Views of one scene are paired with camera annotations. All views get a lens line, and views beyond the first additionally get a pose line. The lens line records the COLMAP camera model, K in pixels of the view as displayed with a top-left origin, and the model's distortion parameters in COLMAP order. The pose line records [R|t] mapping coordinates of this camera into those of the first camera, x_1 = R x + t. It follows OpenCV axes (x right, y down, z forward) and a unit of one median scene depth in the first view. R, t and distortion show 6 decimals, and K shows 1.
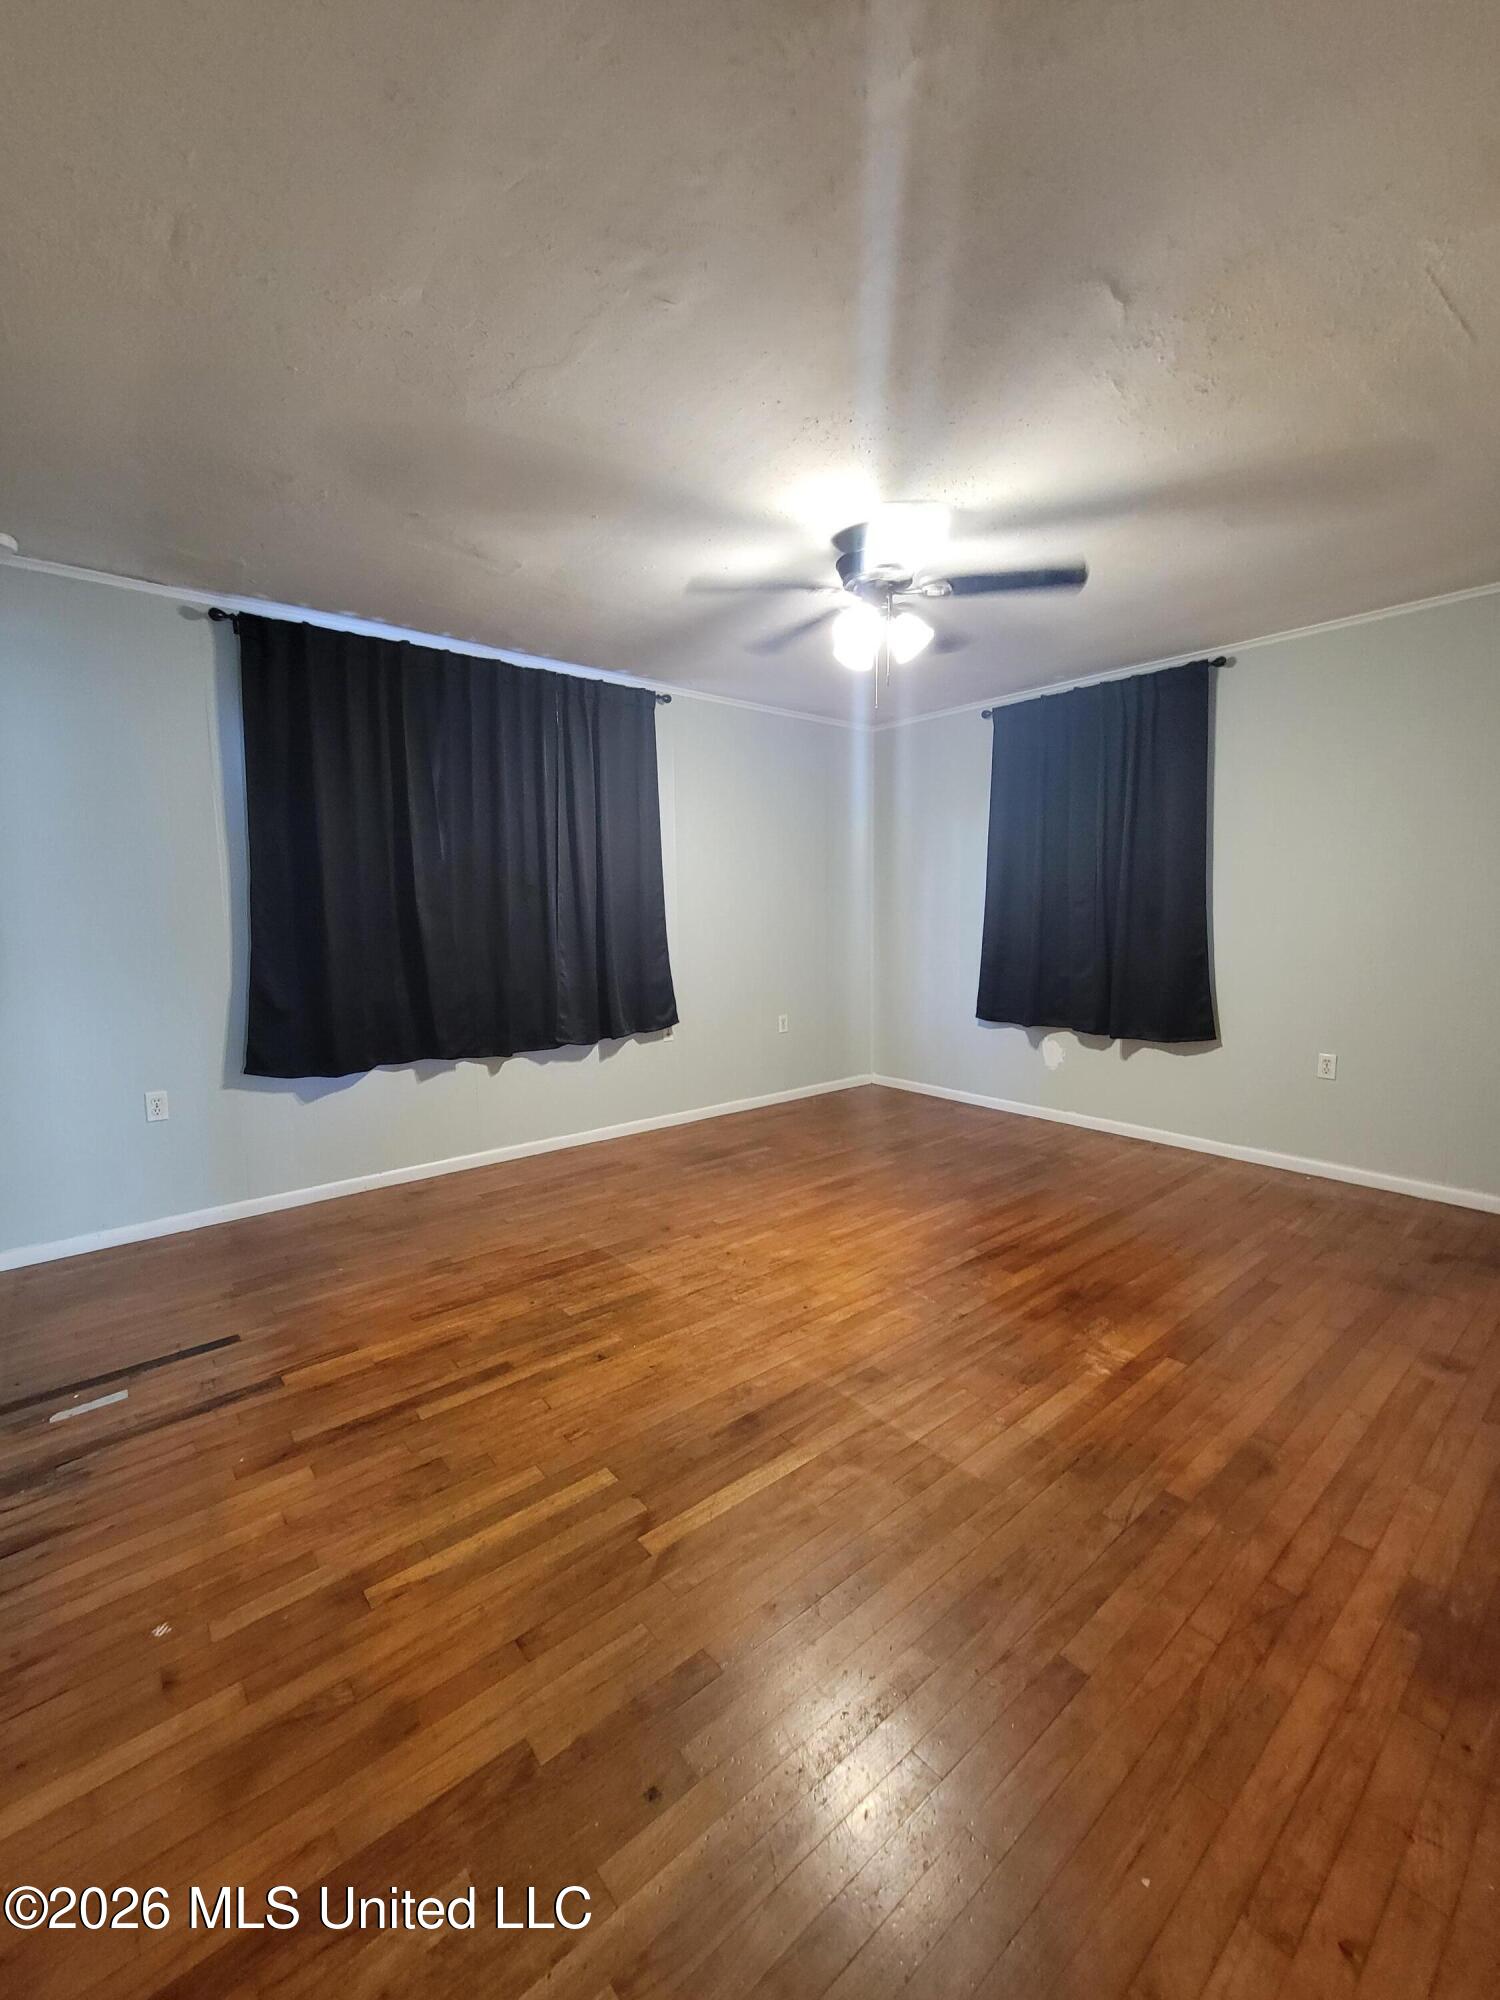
lens RADIAL K [[819.4, 0, 744.0], [0, 819.4, 1018.7], [0, 0, 1]] dist [-0.001989, -0.000388]
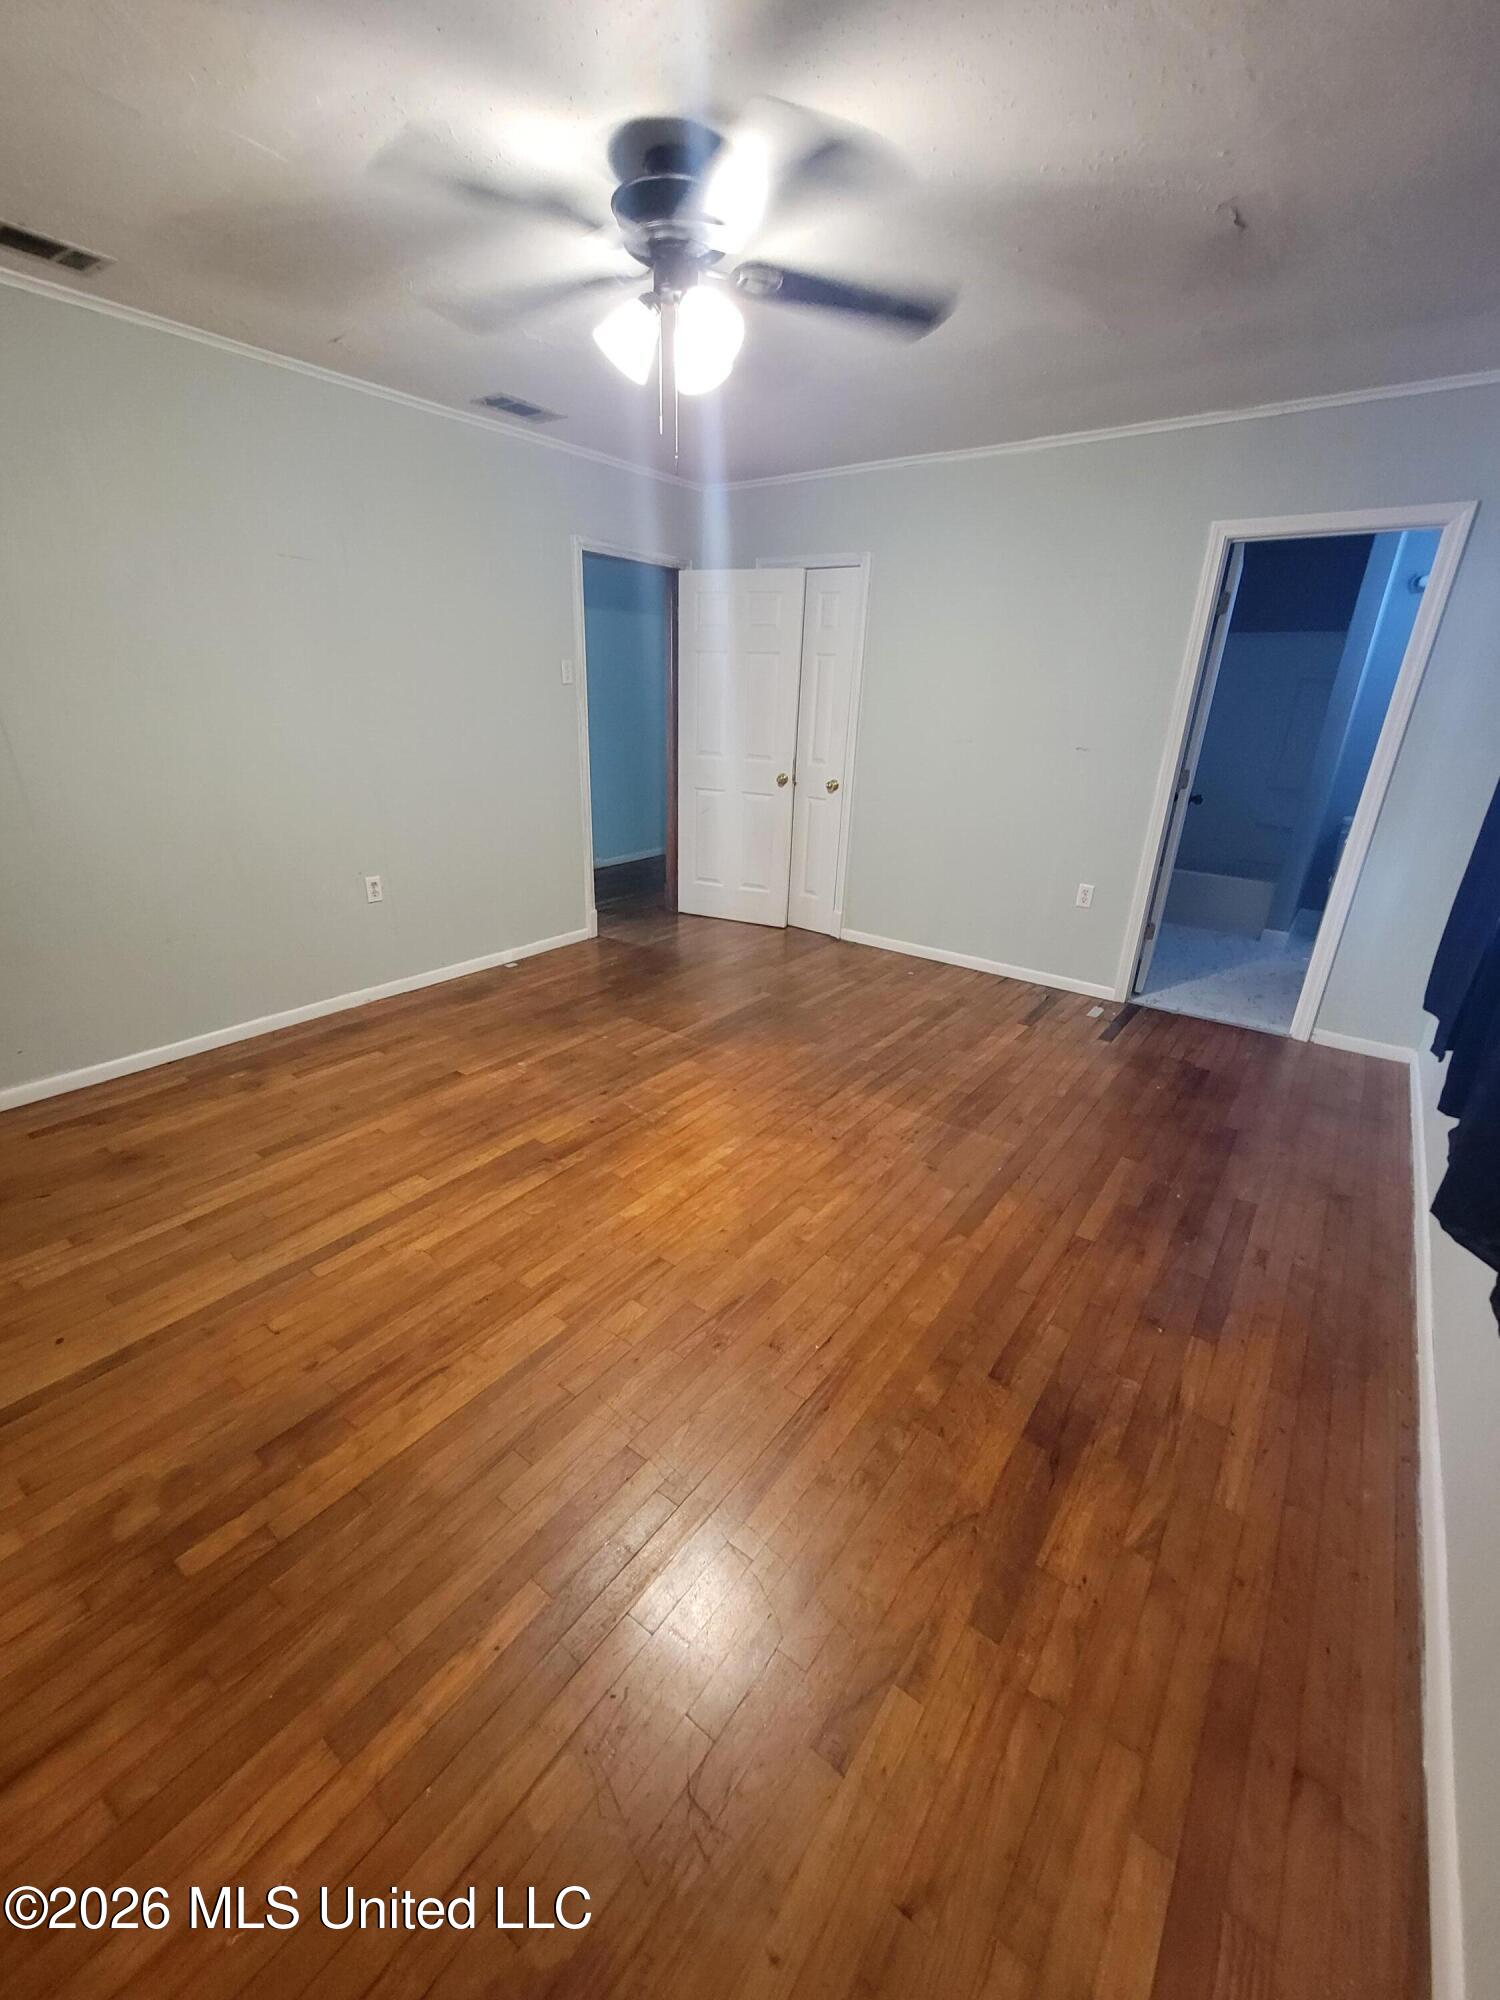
lens RADIAL K [[819.4, 0, 744.0], [0, 819.4, 1018.7], [0, 0, 1]] dist [-0.001989, -0.000388]
pose [[-0.973629, 0.072392, -0.216348, 0.367182], [-0.047364, 0.863517, 0.502091, -0.392896], [0.223168, 0.499097, -0.837316, 2.297567]]
